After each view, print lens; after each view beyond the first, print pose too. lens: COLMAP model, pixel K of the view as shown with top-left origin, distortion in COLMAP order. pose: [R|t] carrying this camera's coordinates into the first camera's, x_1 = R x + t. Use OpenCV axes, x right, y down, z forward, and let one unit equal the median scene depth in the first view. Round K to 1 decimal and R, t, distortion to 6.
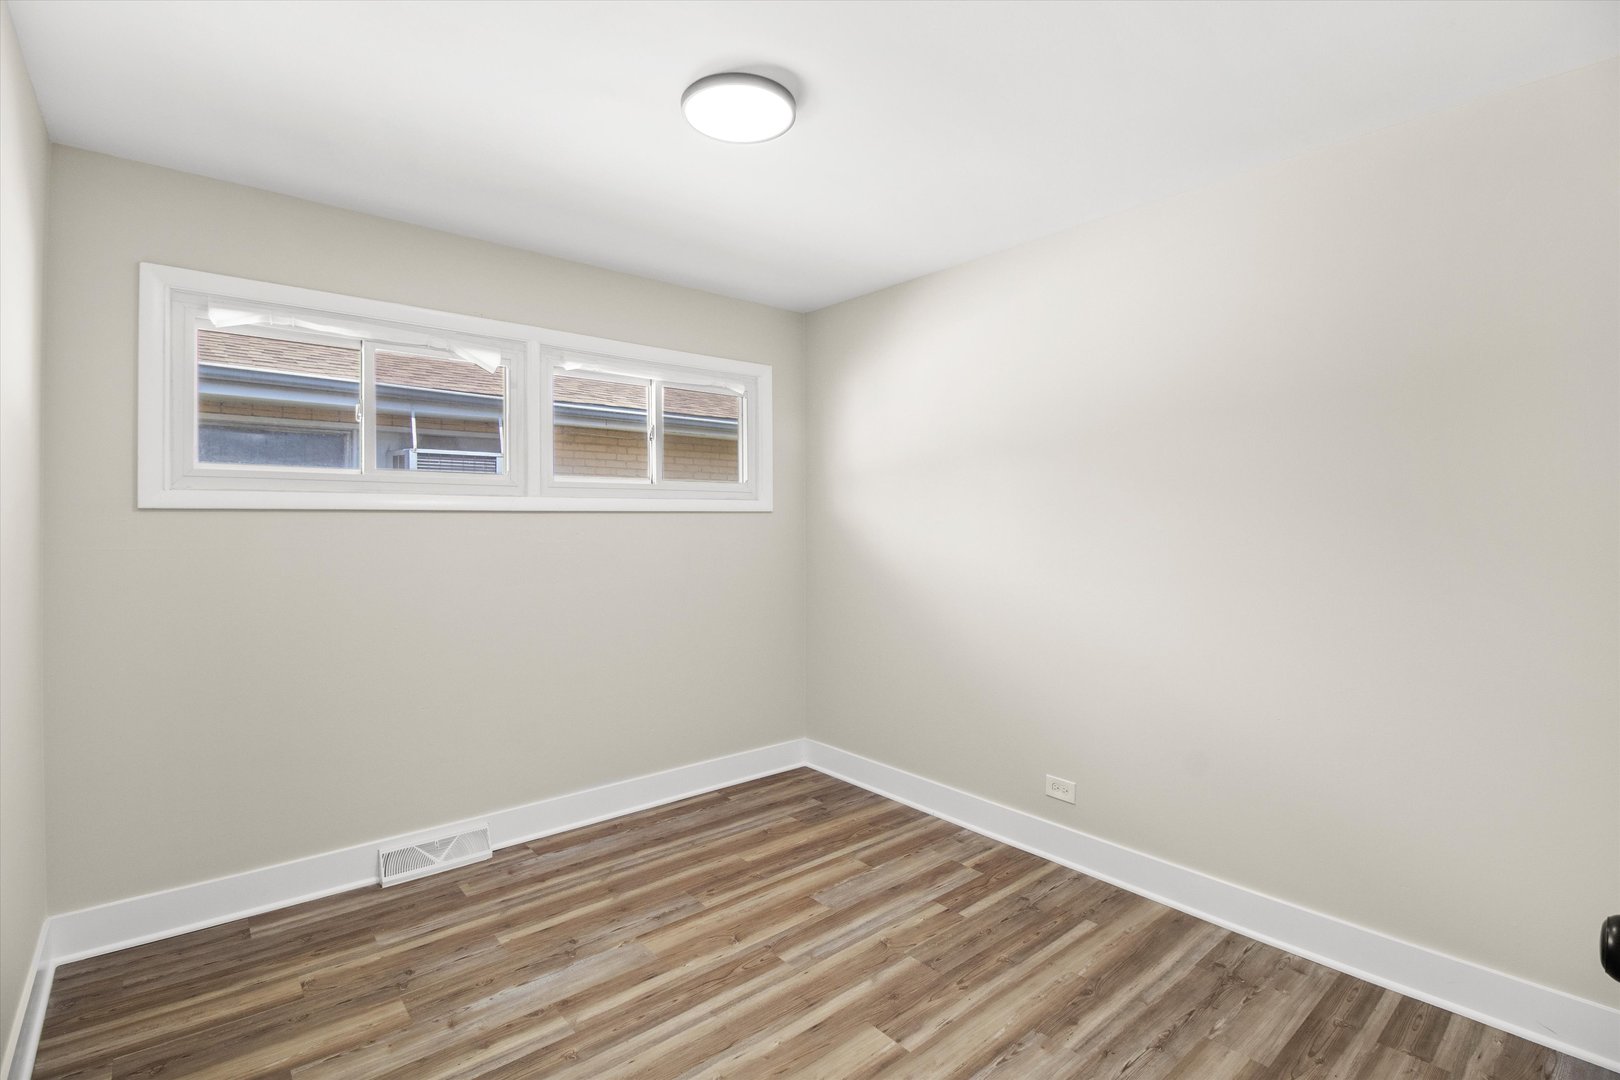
lens RADIAL K [[749.5, 0, 809.6], [0, 749.5, 523.5], [0, 0, 1]] dist [0.001365, -0.013745]
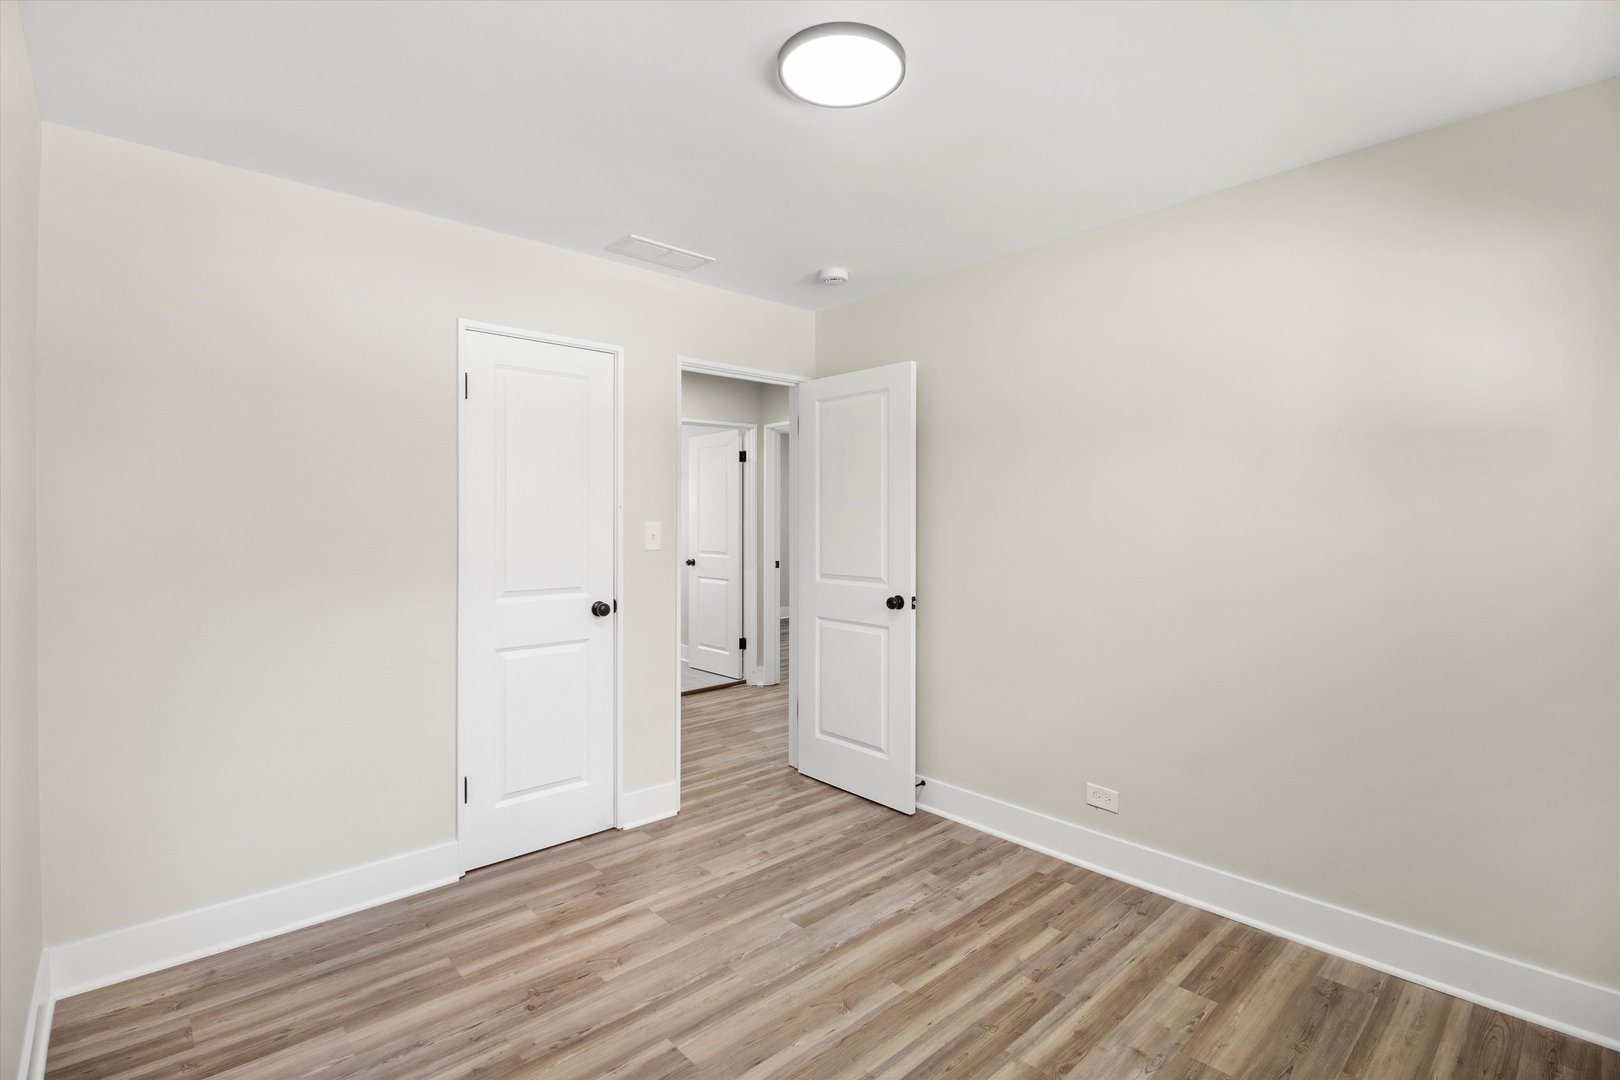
lens RADIAL K [[749.5, 0, 809.6], [0, 749.5, 523.5], [0, 0, 1]] dist [0.001365, -0.013745]
pose [[-0.999514, -0.000985, -0.031160, -0.023702], [-0.001373, 0.999922, 0.012446, -0.013710], [0.031145, 0.012483, -0.999437, 1.651311]]
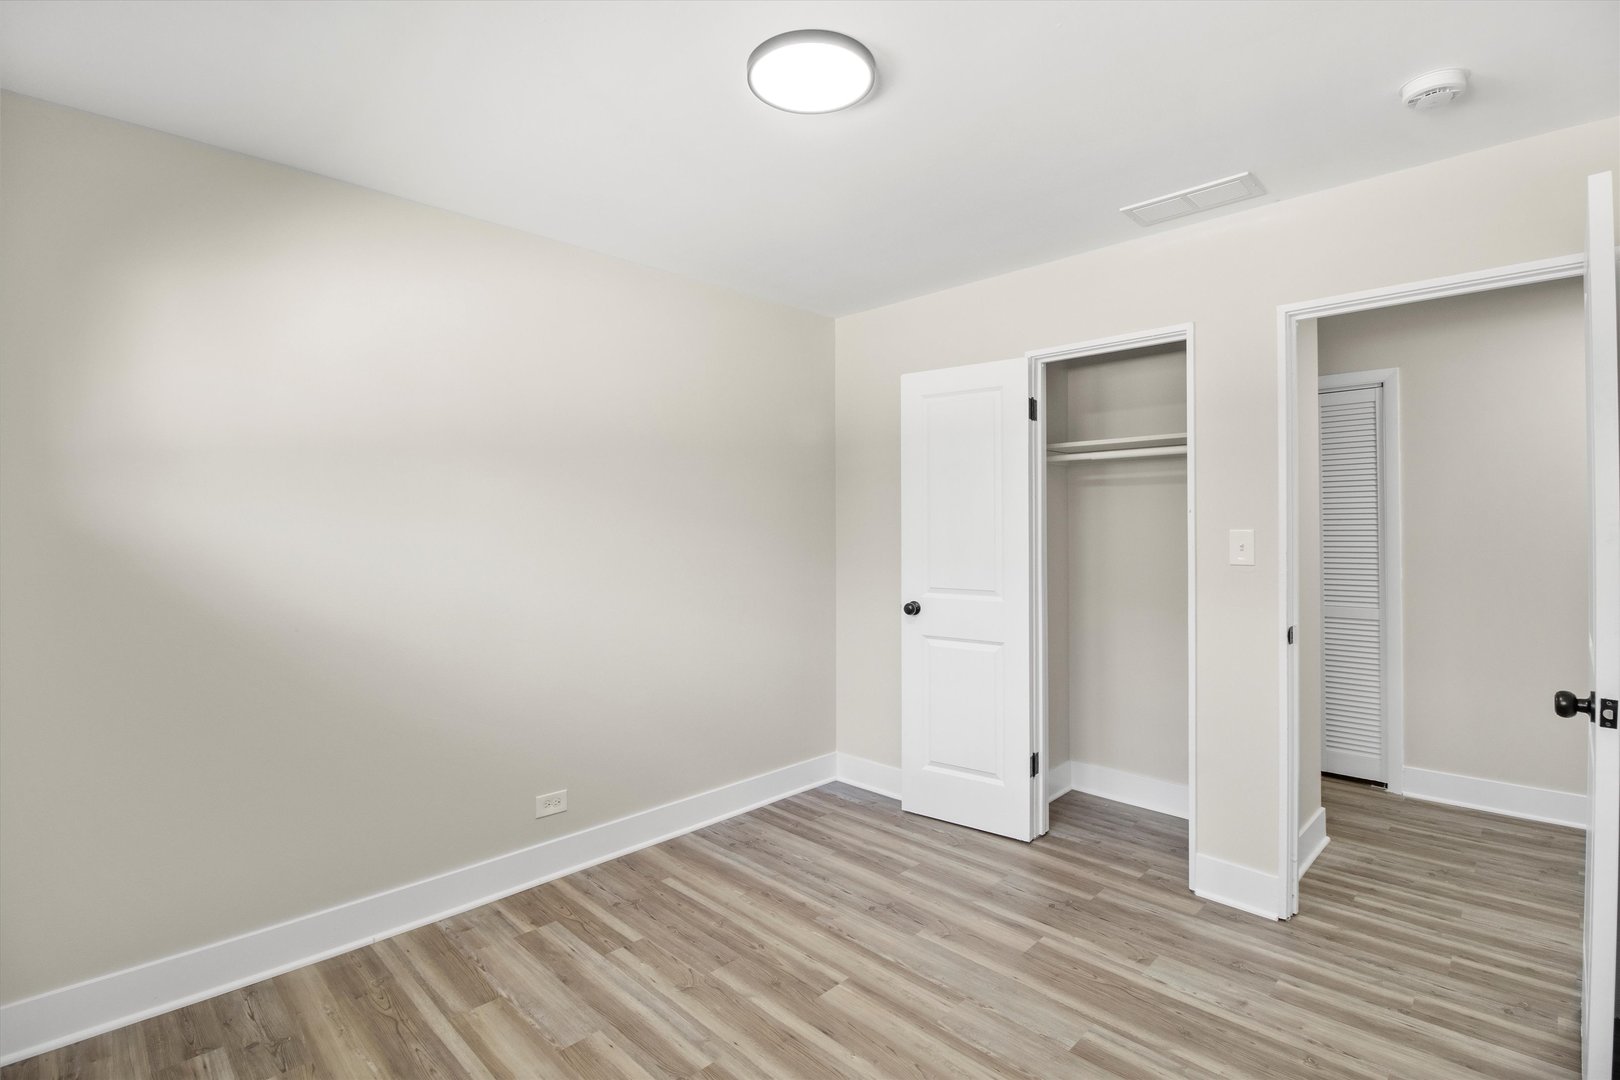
lens RADIAL K [[749.5, 0, 809.6], [0, 749.5, 523.5], [0, 0, 1]] dist [0.001365, -0.013745]
pose [[-0.078697, 0.003583, 0.996892, -0.851934], [0.009084, 0.999955, -0.002877, -0.008036], [-0.996857, 0.008830, -0.078726, 0.935940]]
